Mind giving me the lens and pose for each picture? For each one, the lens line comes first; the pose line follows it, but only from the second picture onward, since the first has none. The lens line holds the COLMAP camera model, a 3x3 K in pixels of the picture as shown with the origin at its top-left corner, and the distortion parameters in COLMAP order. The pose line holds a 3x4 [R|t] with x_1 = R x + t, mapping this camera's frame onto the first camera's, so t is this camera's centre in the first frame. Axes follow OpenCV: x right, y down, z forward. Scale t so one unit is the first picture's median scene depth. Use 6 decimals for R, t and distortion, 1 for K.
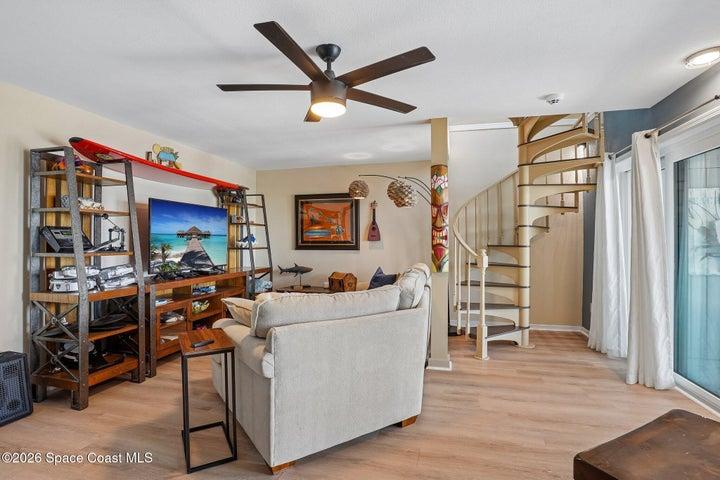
lens RADIAL K [[364.8, 0, 355.7], [0, 364.8, 238.9], [0, 0, 1]] dist [-0.071773, 0.045194]
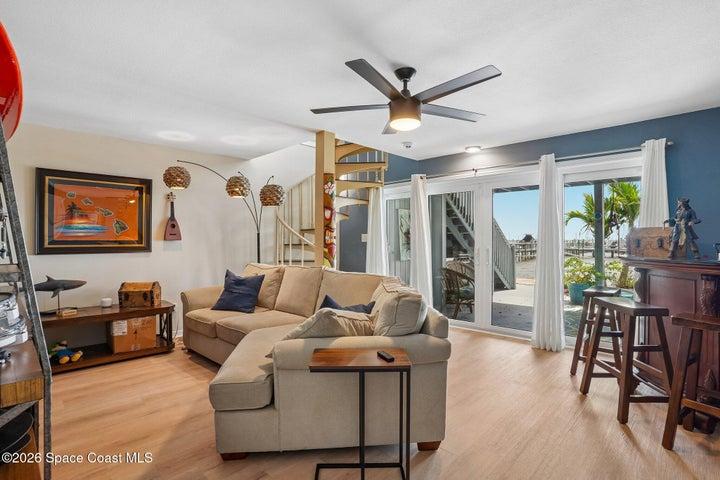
lens RADIAL K [[364.8, 0, 355.7], [0, 364.8, 238.9], [0, 0, 1]] dist [-0.071773, 0.045194]
pose [[0.491539, -0.000548, 0.870855, -0.462765], [-0.005061, 0.999981, 0.003485, -0.002959], [-0.870841, -0.006121, 0.491527, 0.237367]]
